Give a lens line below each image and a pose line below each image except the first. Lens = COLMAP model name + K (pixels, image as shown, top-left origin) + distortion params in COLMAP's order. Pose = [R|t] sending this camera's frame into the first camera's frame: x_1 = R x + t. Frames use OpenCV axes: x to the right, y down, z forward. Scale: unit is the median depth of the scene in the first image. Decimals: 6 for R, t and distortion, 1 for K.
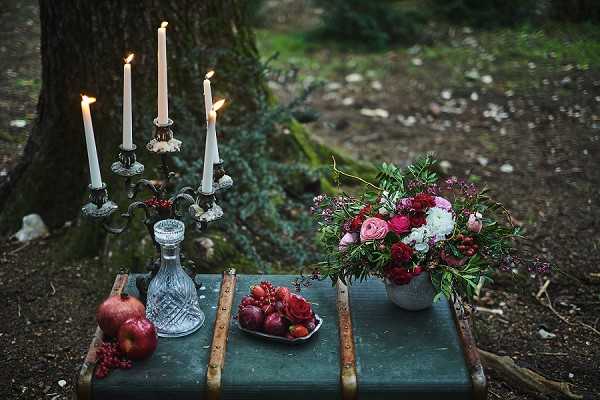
lens RADIAL K [[964.1, 0, 300.0], [0, 964.1, 200.0], [0, 0, 1]] dist [-0.014516, -0.079078]
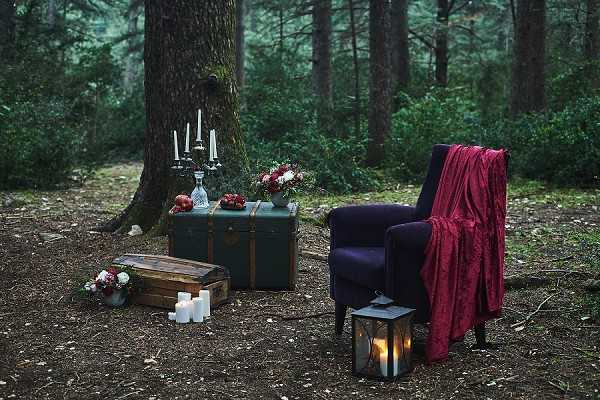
lens RADIAL K [[1020.9, 0, 300.0], [0, 1020.9, 200.0], [0, 0, 1]] dist [-0.007567, -0.031943]
pose [[0.998717, 0.013321, -0.048865, 0.223790], [-0.024091, 0.973603, -0.226975, 0.542808], [0.044552, 0.227860, 0.972674, -1.383357]]
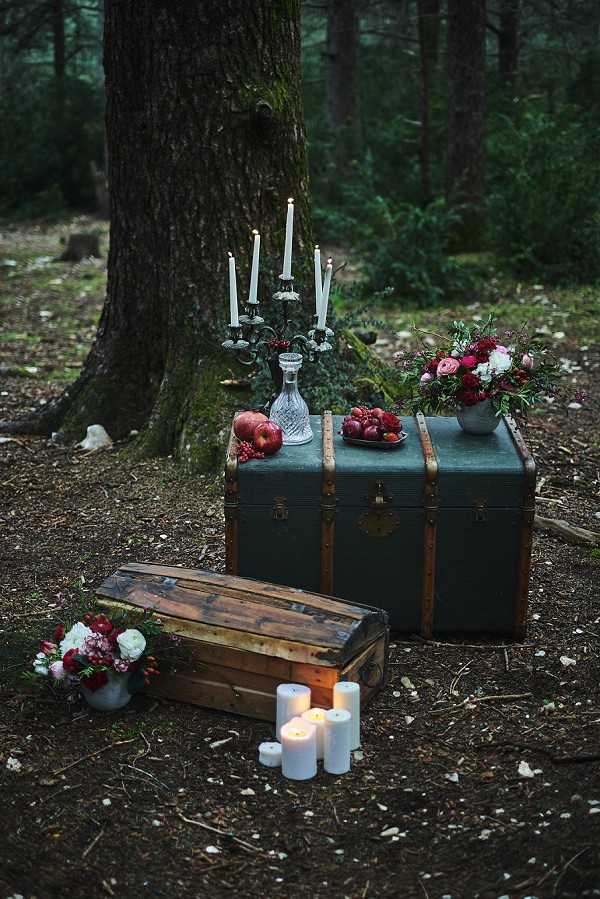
lens RADIAL K [[1444.5, 0, 300.0], [0, 1444.5, 449.5], [0, 0, 1]] dist [-0.014516, -0.079078]
pose [[0.999972, 0.007449, 0.000326, -0.077630], [-0.007387, 0.995676, -0.092602, 0.209023], [-0.001014, 0.092597, 0.995703, -0.580455]]
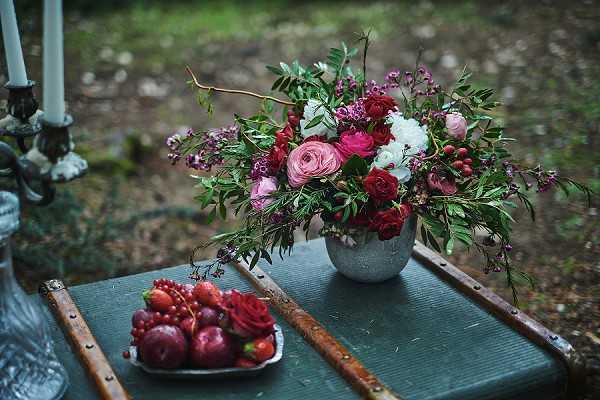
lens RADIAL K [[964.1, 0, 300.0], [0, 964.1, 200.0], [0, 0, 1]] dist [-0.014516, -0.079078]
pose [[0.890732, -0.161758, 0.424772, -0.127995], [0.169249, 0.985364, 0.020329, 0.027194], [-0.421843, 0.053784, 0.905072, 0.303116]]
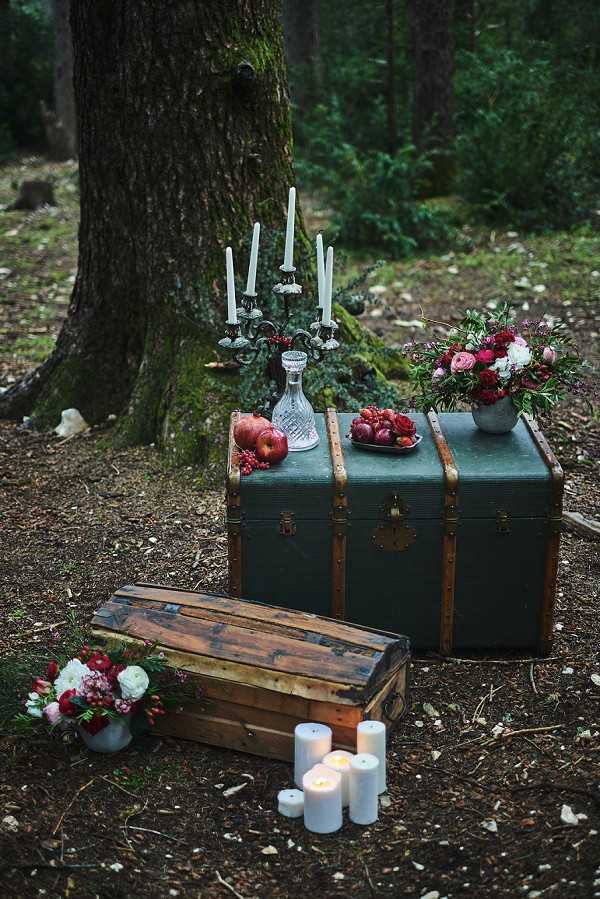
lens RADIAL K [[1444.5, 0, 300.0], [0, 1444.5, 449.5], [0, 0, 1]] dist [-0.014516, -0.079078]
pose [[0.999353, -0.011211, 0.034163, -0.120550], [0.012696, 0.998970, -0.043565, 0.139573], [-0.033639, 0.043971, 0.998466, -0.488828]]
